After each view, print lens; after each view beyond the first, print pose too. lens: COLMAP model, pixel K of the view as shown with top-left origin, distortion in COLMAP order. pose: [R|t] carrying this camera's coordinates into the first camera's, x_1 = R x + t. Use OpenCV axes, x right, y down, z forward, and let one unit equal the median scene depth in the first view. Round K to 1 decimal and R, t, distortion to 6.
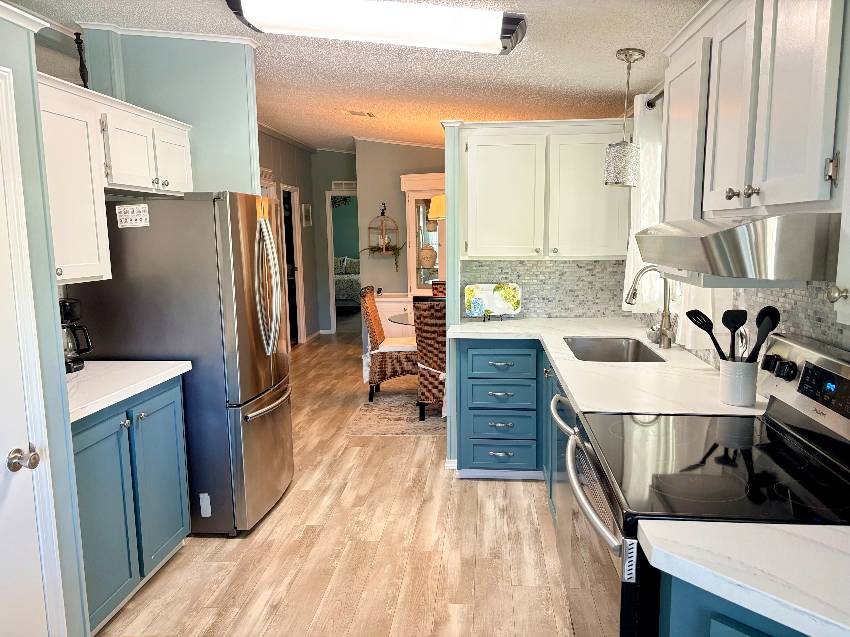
lens RADIAL K [[641.0, 0, 425.0], [0, 641.0, 318.5], [0, 0, 1]] dist [0.050624, -0.072167]
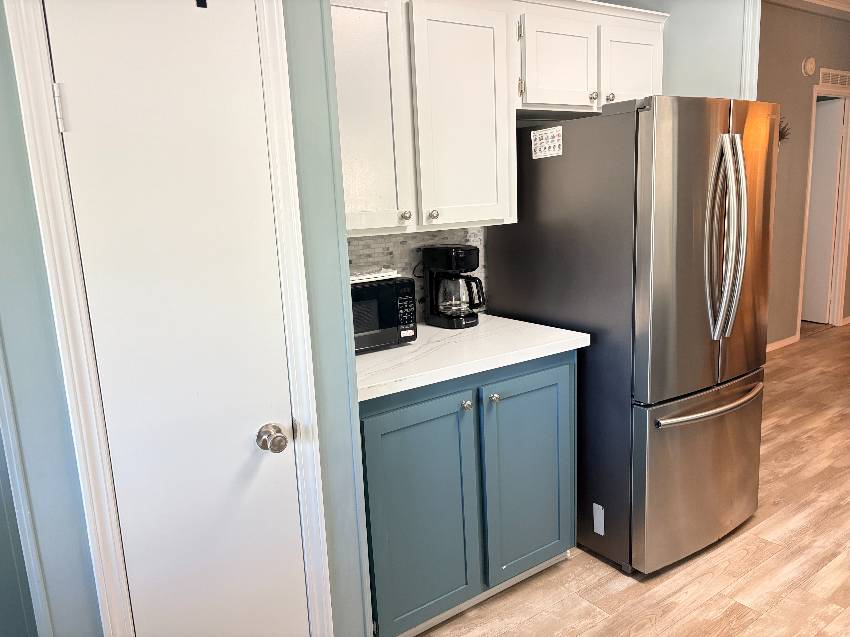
lens RADIAL K [[641.0, 0, 425.0], [0, 641.0, 318.5], [0, 0, 1]] dist [0.050624, -0.072167]
pose [[0.648565, 0.135862, -0.748936, 0.072776], [-0.061771, 0.990090, 0.126116, -0.034702], [0.758649, -0.035532, 0.650530, 0.353931]]
